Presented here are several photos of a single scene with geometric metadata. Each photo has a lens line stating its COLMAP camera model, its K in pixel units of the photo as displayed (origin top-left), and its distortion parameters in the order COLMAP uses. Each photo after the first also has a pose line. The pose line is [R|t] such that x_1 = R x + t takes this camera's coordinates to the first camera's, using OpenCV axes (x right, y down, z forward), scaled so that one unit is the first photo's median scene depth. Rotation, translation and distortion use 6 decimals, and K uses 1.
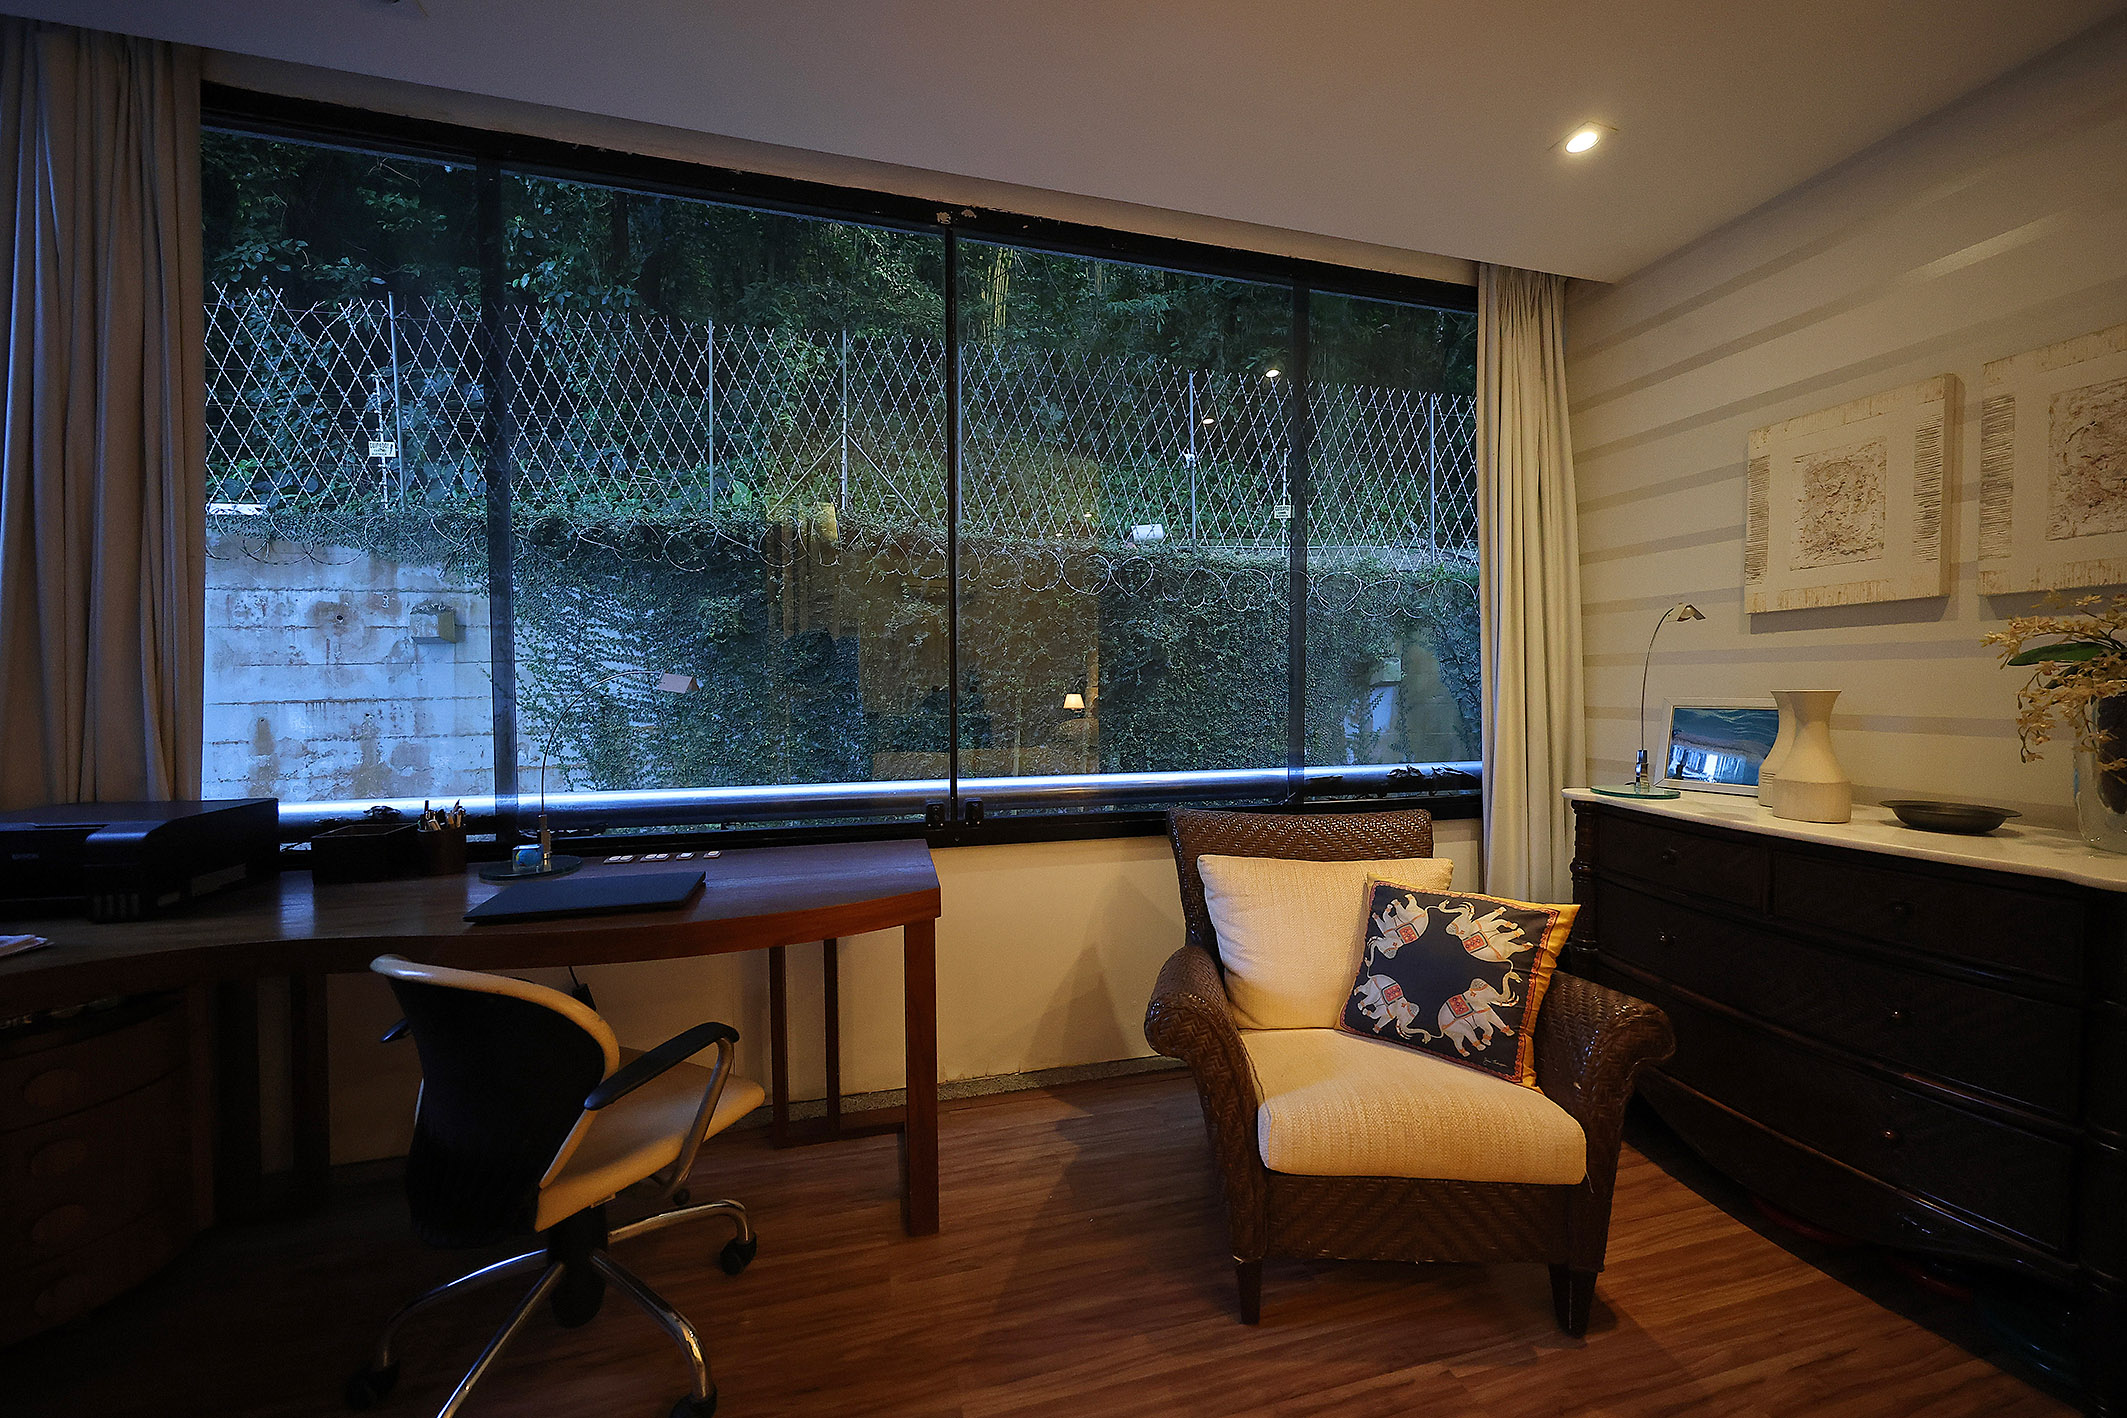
lens RADIAL K [[763.8, 0, 1061.1], [0, 763.8, 713.7], [0, 0, 1]] dist [0.002567, -0.000208]
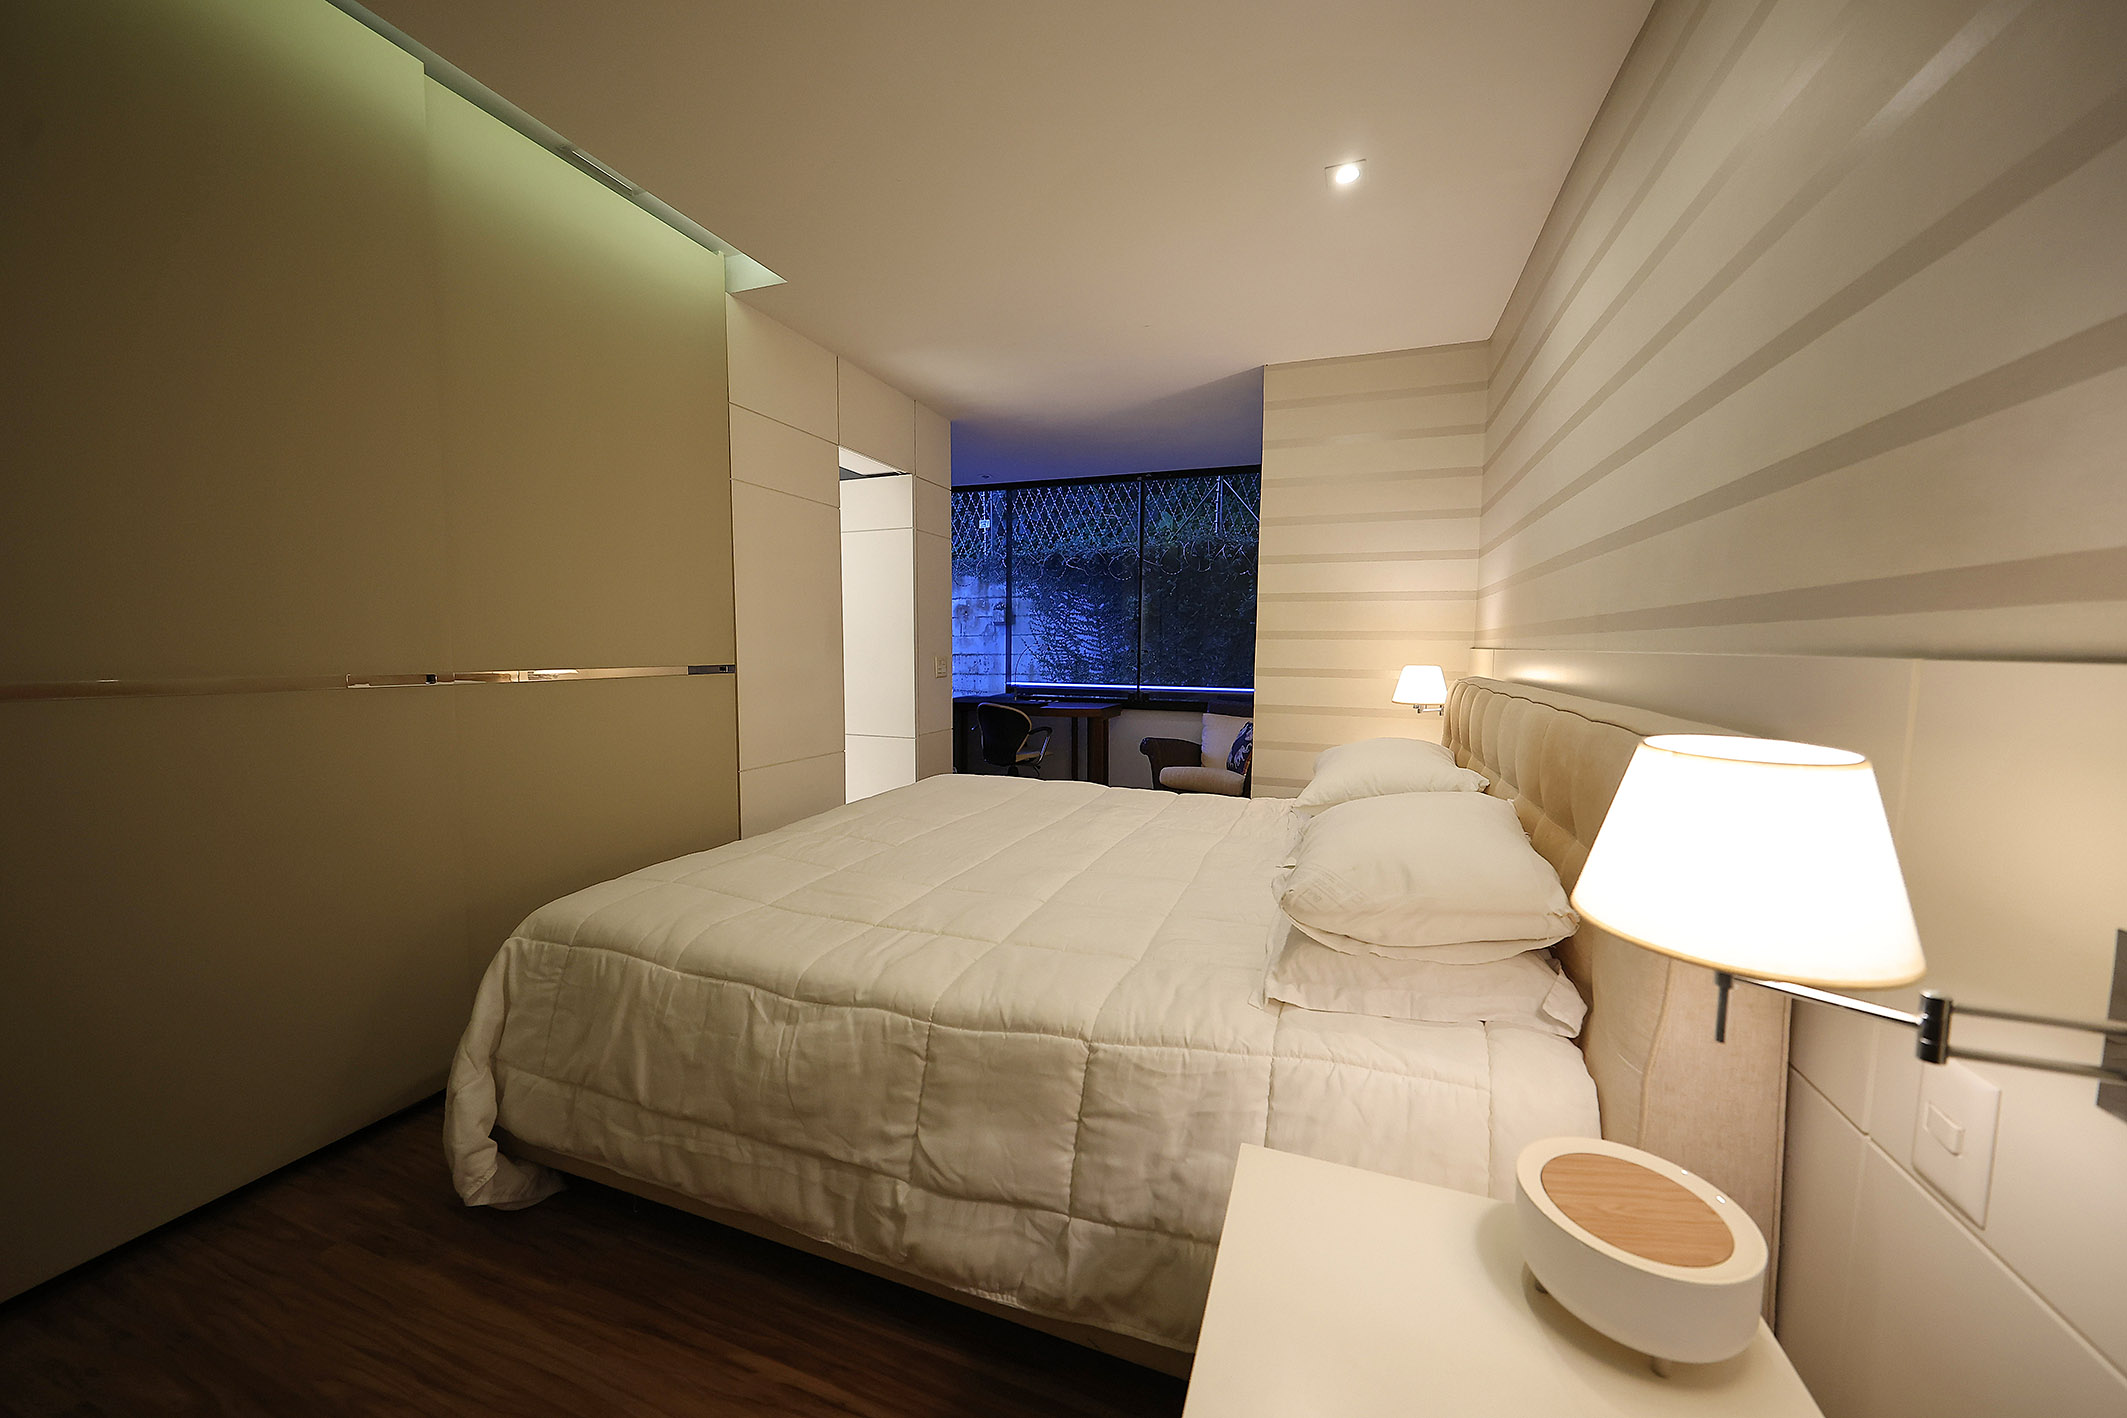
lens RADIAL K [[763.8, 0, 1064.8], [0, 763.8, 717.5], [0, 0, 1]] dist [0.002567, -0.000208]
pose [[0.816015, 0.063199, -0.574566, 0.381146], [-0.034443, 0.997555, 0.060808, 0.015045], [0.577004, -0.029831, 0.816196, -0.430953]]
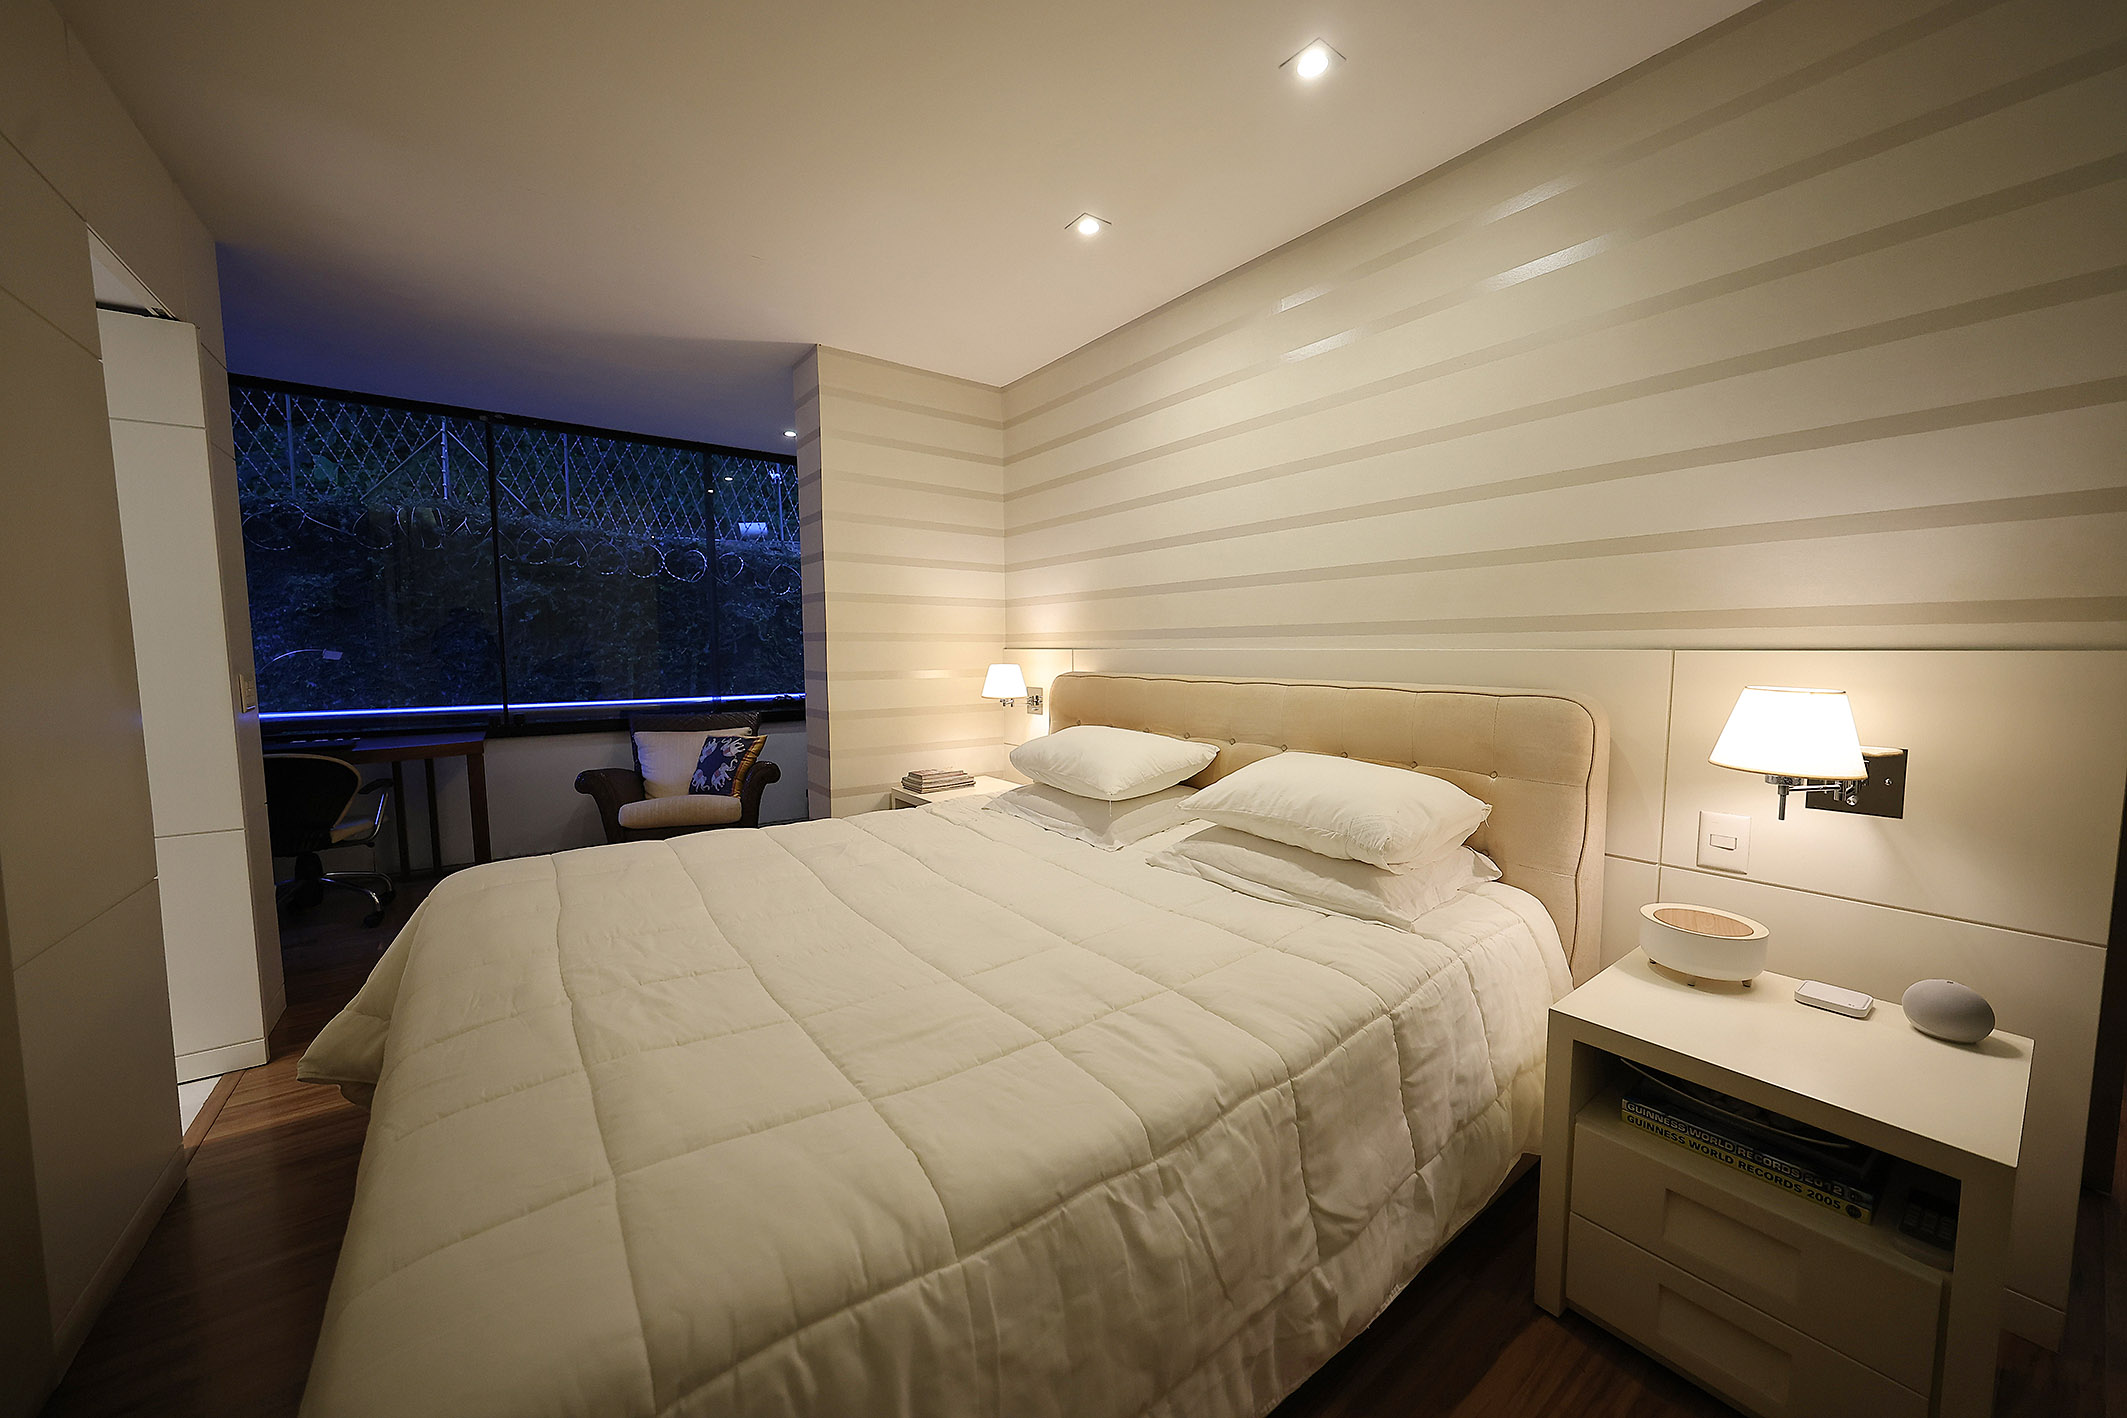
lens RADIAL K [[763.8, 0, 1064.8], [0, 763.8, 712.2], [0, 0, 1]] dist [0.002567, -0.000208]
pose [[0.928819, -0.032423, 0.369111, 0.148478], [0.017416, 0.998883, 0.043918, 0.014909], [-0.370123, -0.034363, 0.928347, -0.431842]]
